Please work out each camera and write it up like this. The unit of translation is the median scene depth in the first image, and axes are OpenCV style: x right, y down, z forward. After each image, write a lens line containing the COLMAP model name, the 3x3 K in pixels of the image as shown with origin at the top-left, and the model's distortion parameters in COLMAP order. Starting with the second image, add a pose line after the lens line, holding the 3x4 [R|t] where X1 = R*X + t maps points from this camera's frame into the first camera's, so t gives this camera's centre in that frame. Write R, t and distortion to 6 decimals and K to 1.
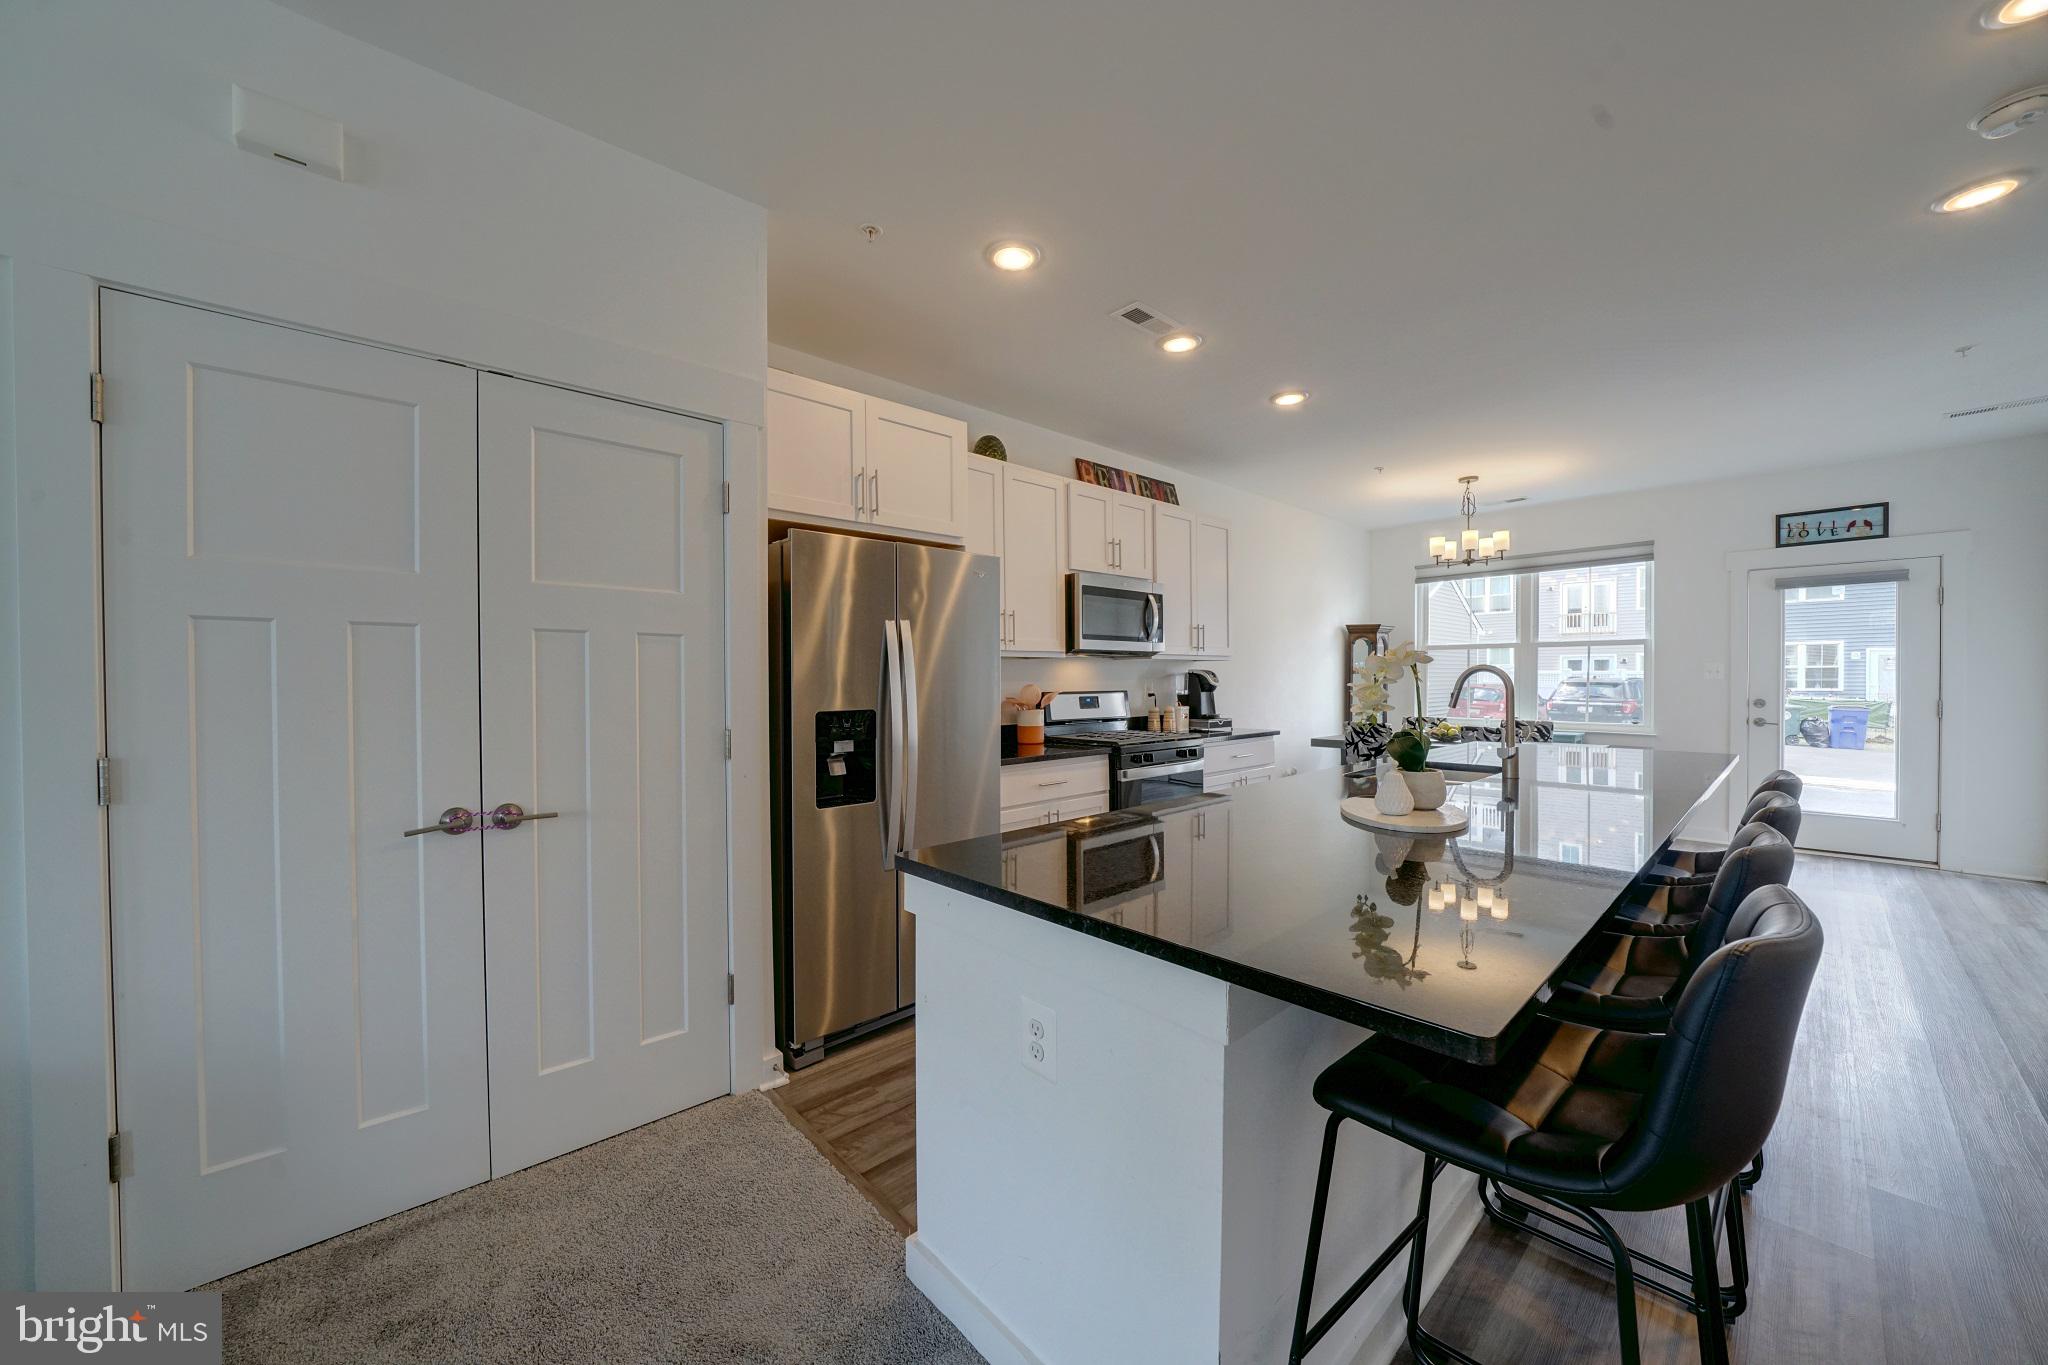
lens RADIAL K [[734.1, 0, 1021.5], [0, 734.1, 690.7], [0, 0, 1]] dist [-0.021828, 0.002905]
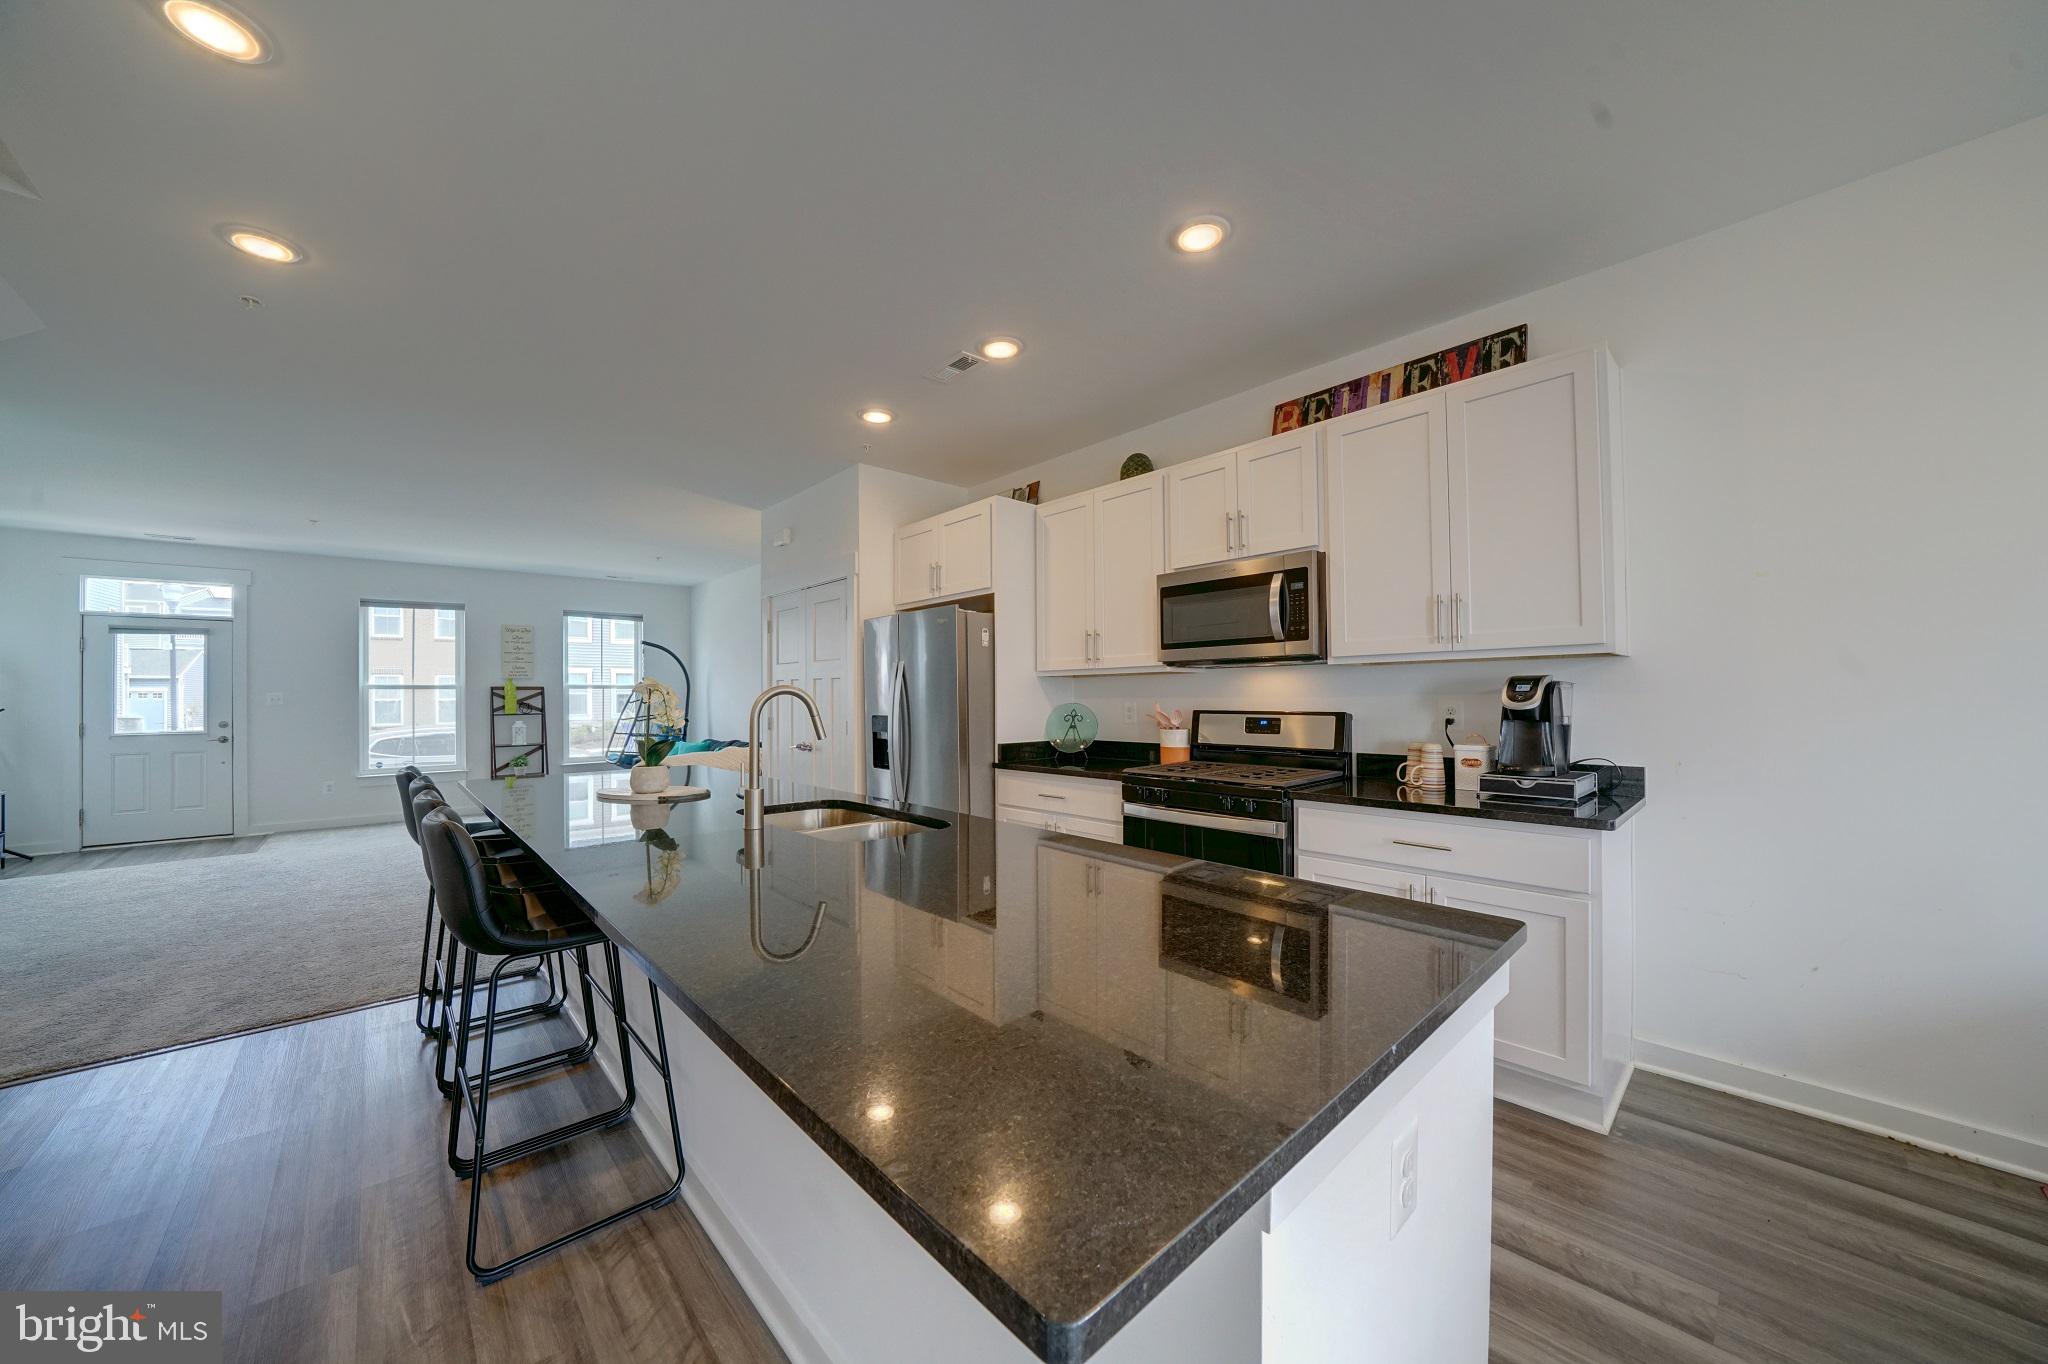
lens RADIAL K [[715.3, 0, 1016.9], [0, 715.3, 691.3], [0, 0, 1]] dist [-0.020556, -0.000255]
pose [[0.001685, 0.000125, -0.999999, 0.757468], [-0.005660, 0.999984, 0.000115, -0.016603], [0.999983, 0.005660, 0.001686, 0.673888]]
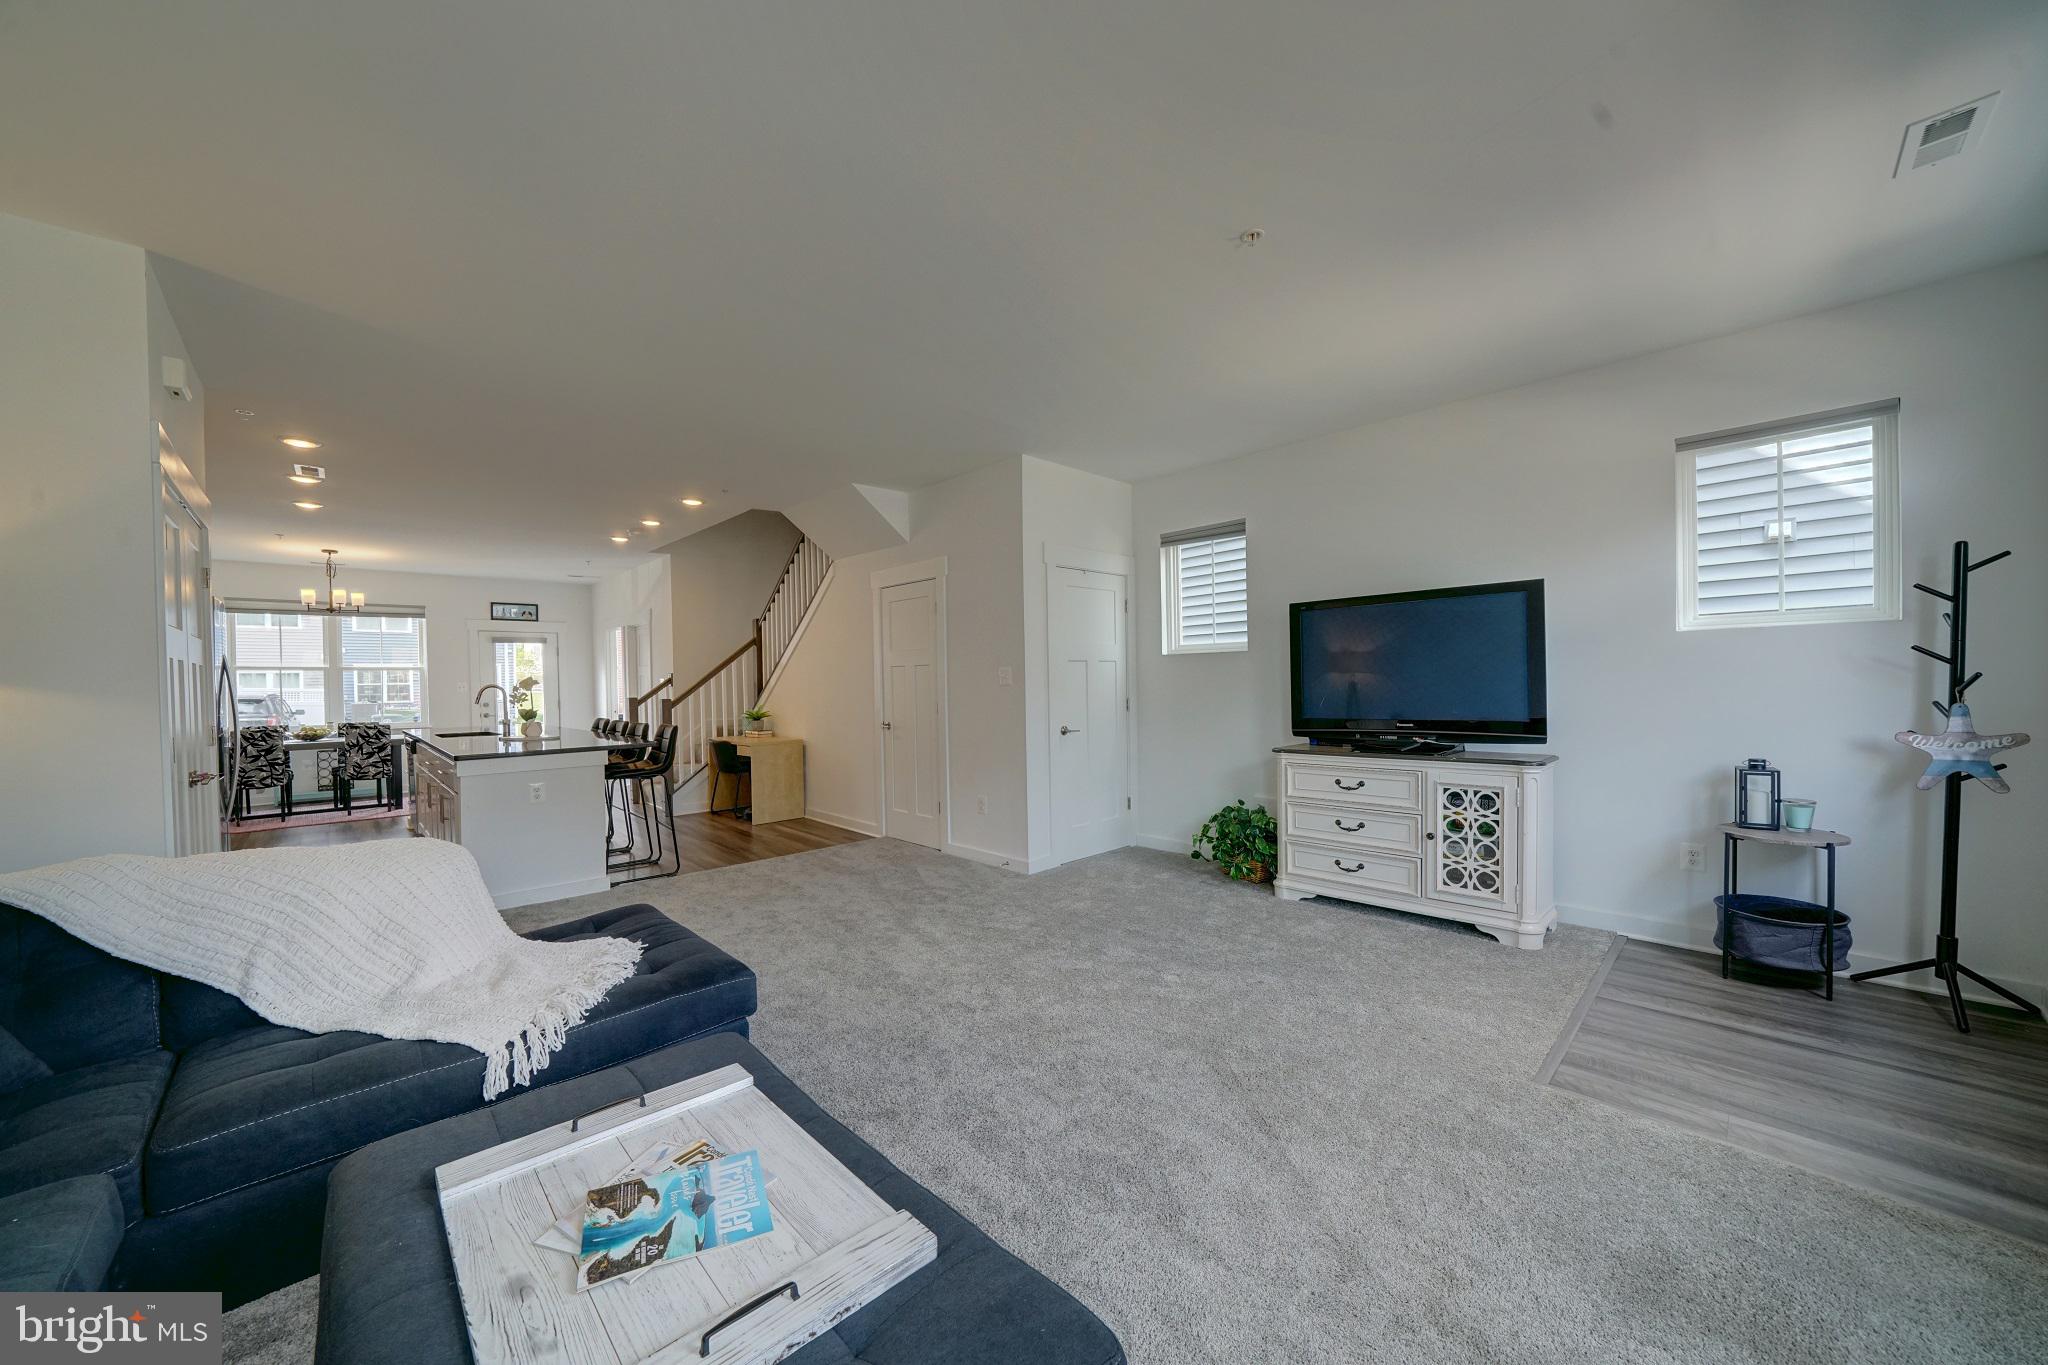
lens RADIAL K [[727.0, 0, 1012.9], [0, 727.0, 690.8], [0, 0, 1]] dist [-0.014955, 0.000076]
pose [[-0.023076, -0.008897, 0.999694, -0.893943], [0.032633, 0.999421, 0.009648, 0.008553], [-0.999201, 0.032845, -0.022772, -0.308483]]
